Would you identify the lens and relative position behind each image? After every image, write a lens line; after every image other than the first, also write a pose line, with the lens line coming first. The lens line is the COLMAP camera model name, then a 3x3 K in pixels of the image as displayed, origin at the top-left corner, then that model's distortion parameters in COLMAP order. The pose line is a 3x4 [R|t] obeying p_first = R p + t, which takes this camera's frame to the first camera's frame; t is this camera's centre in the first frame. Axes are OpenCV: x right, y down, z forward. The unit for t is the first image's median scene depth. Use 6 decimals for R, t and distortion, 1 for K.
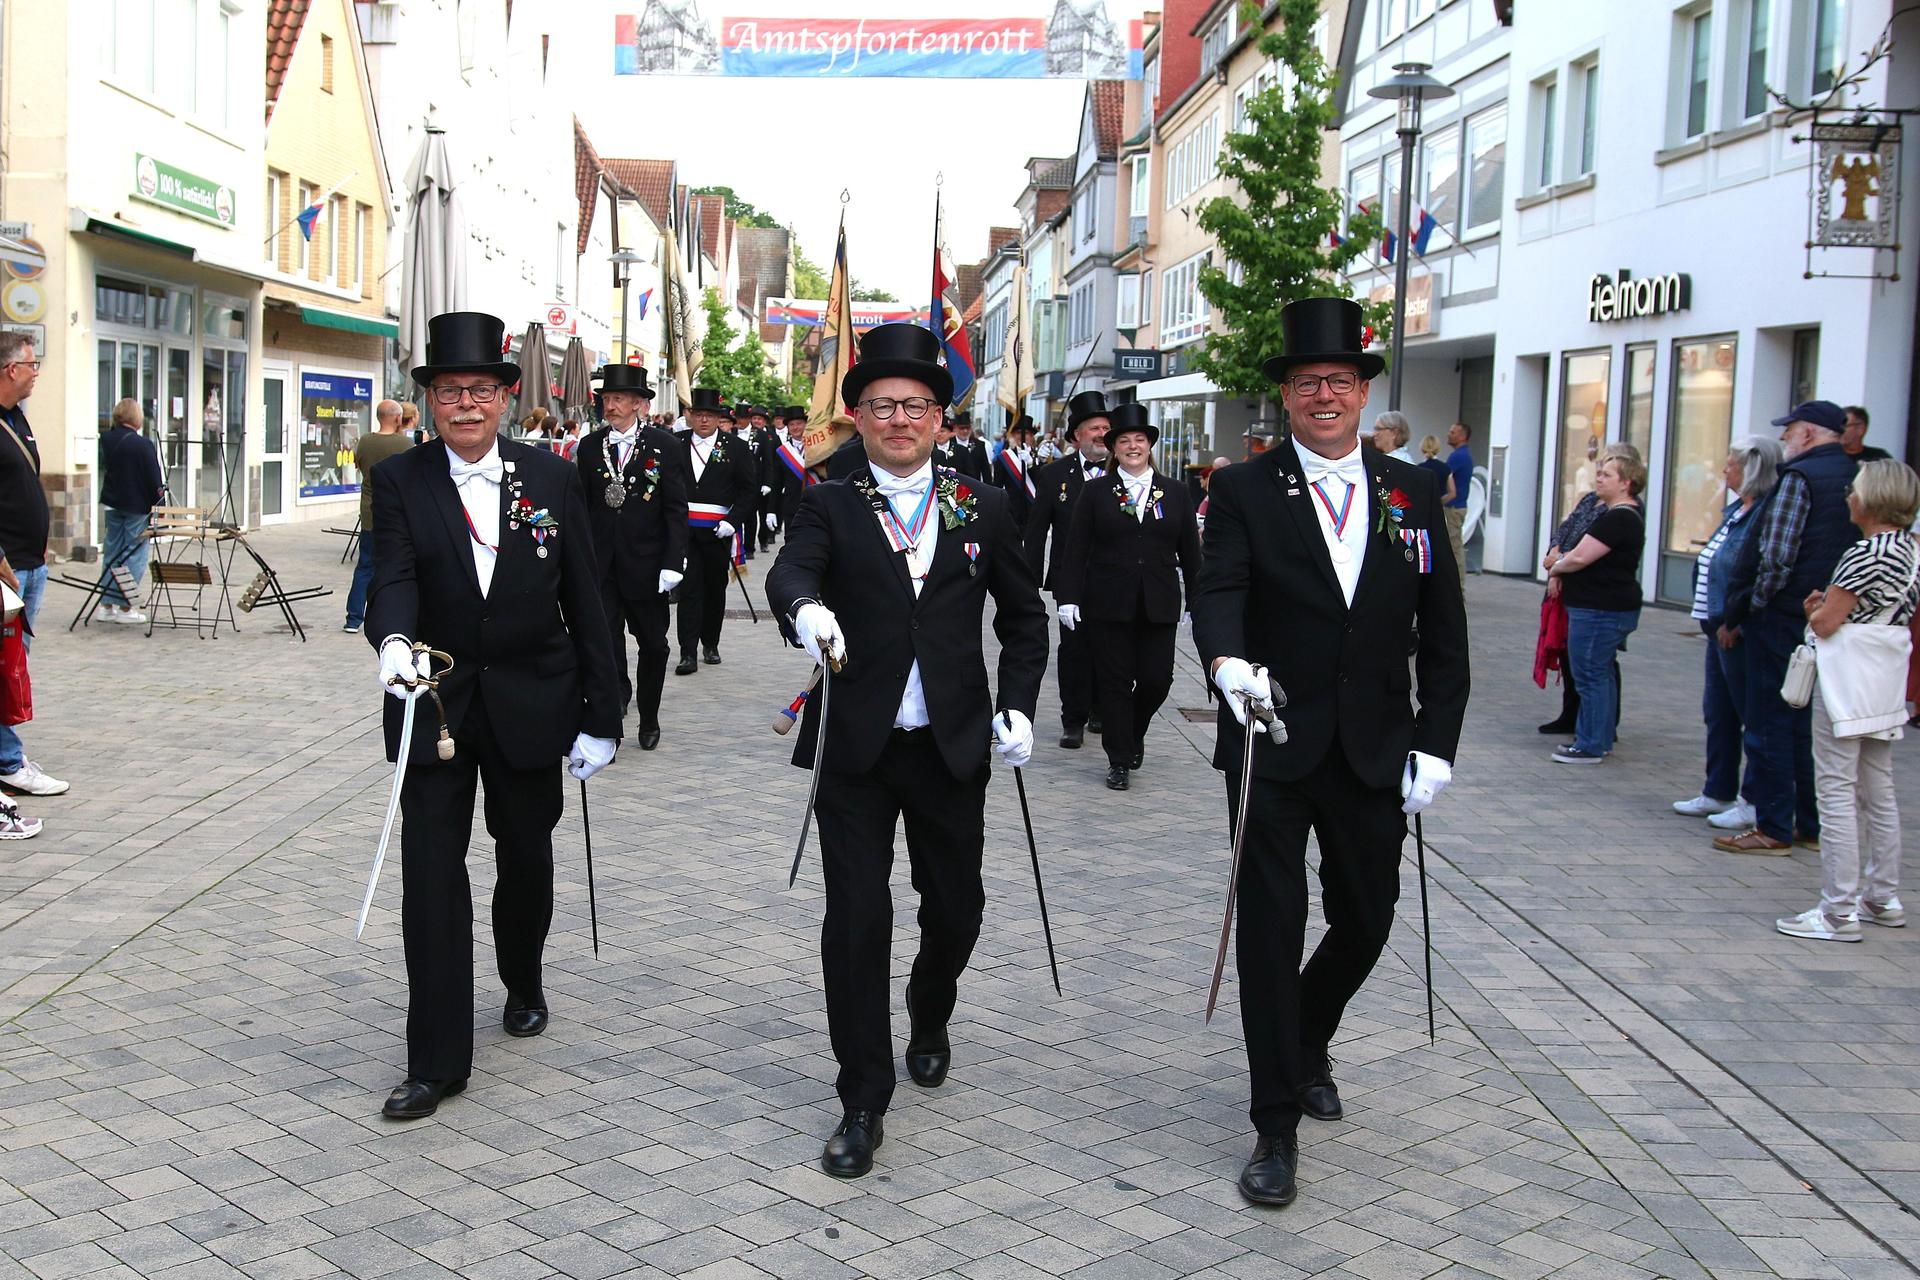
lens RADIAL K [[2146.3, 0, 900.6], [0, 2146.3, 630.2], [0, 0, 1]] dist [-0.086041, 0.152724]
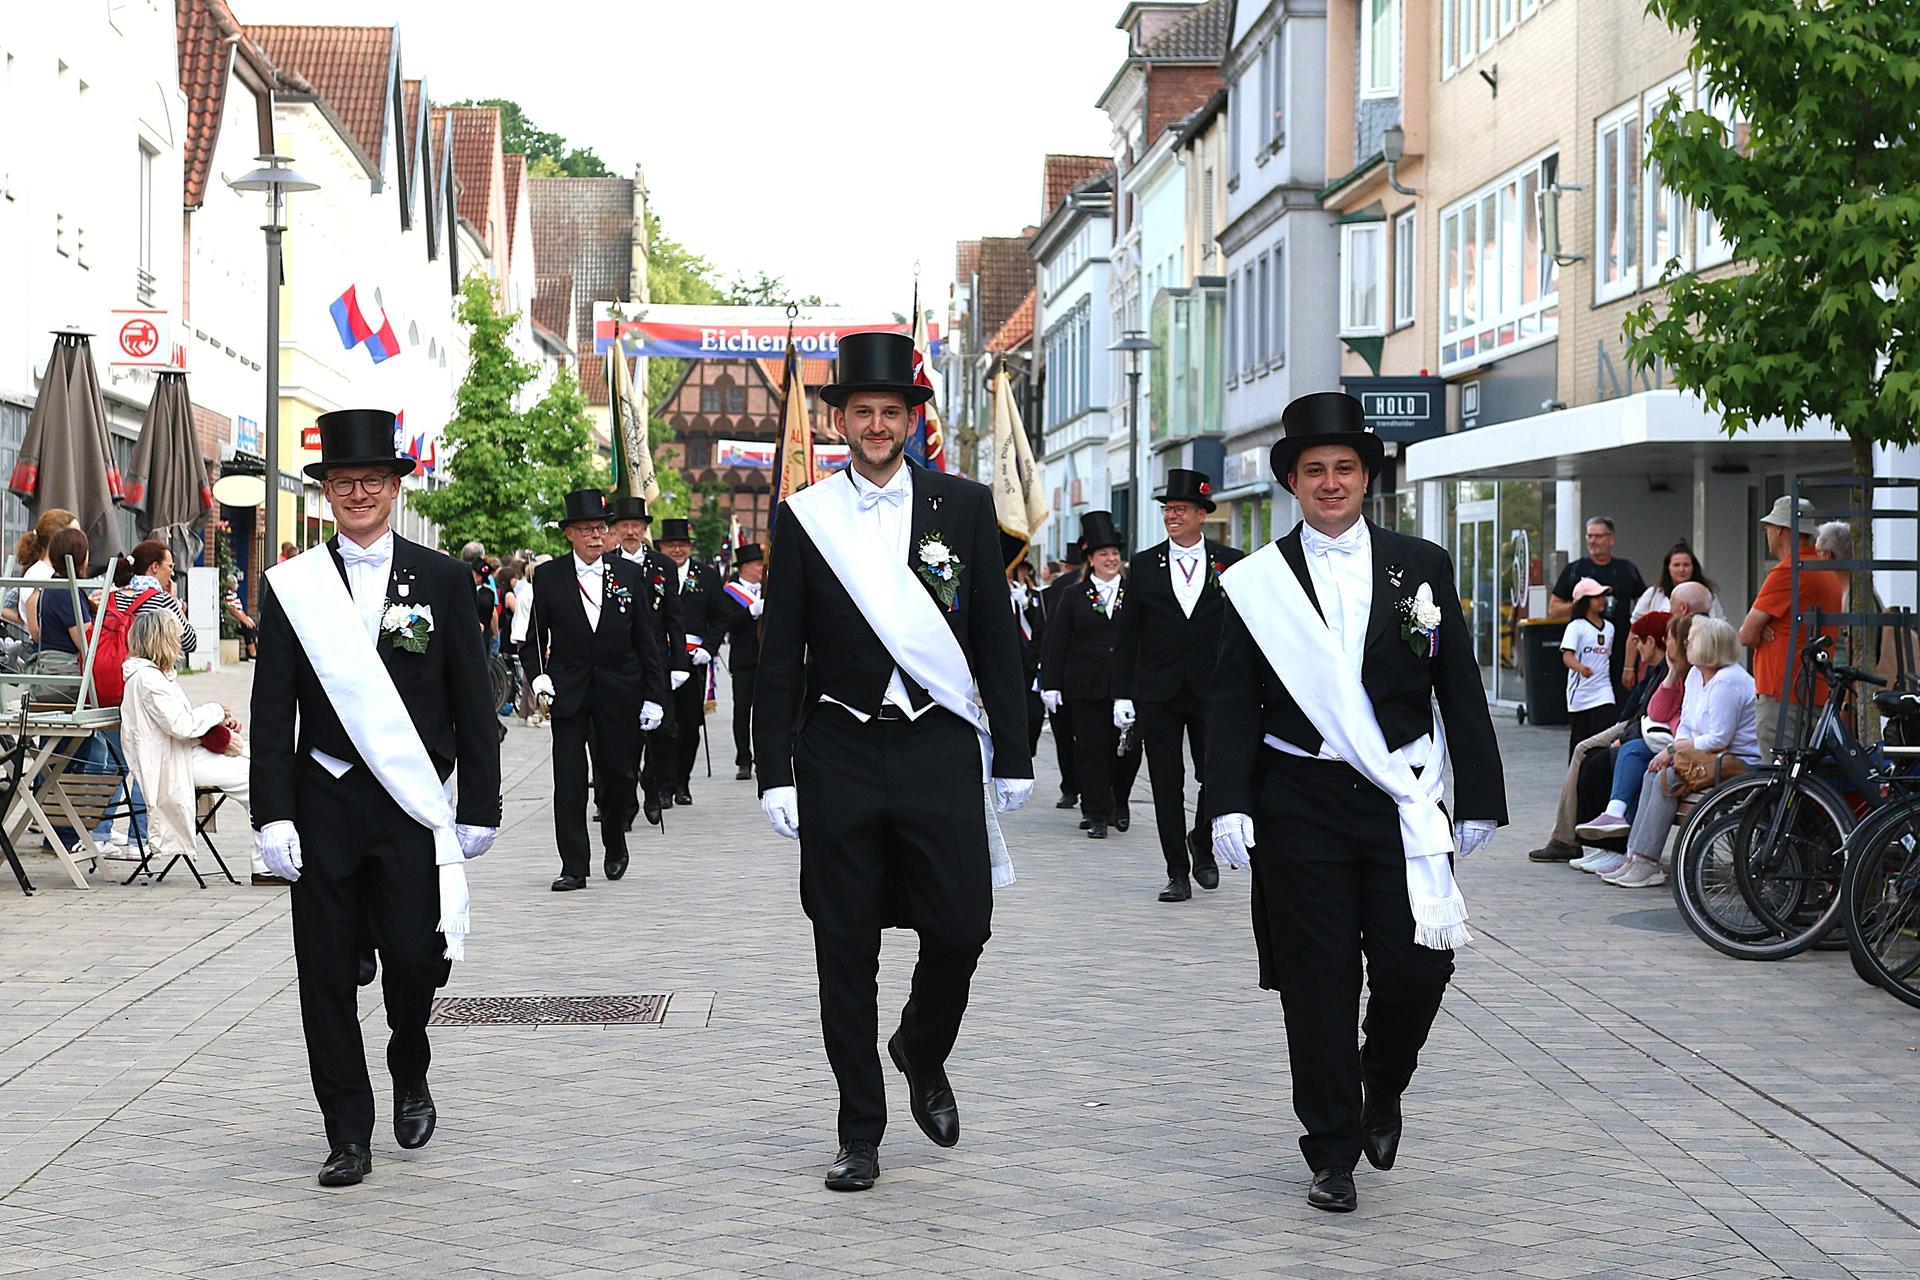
lens RADIAL K [[4156.5, 0, 960.0], [0, 4156.5, 640.0], [0, 0, 1]] dist [-0.053146, 0.381042]
pose [[0.999285, -0.028885, 0.024406, -0.013005], [0.030744, 0.996353, -0.079597, -0.008964], [-0.022018, 0.080291, 0.996528, 0.190932]]
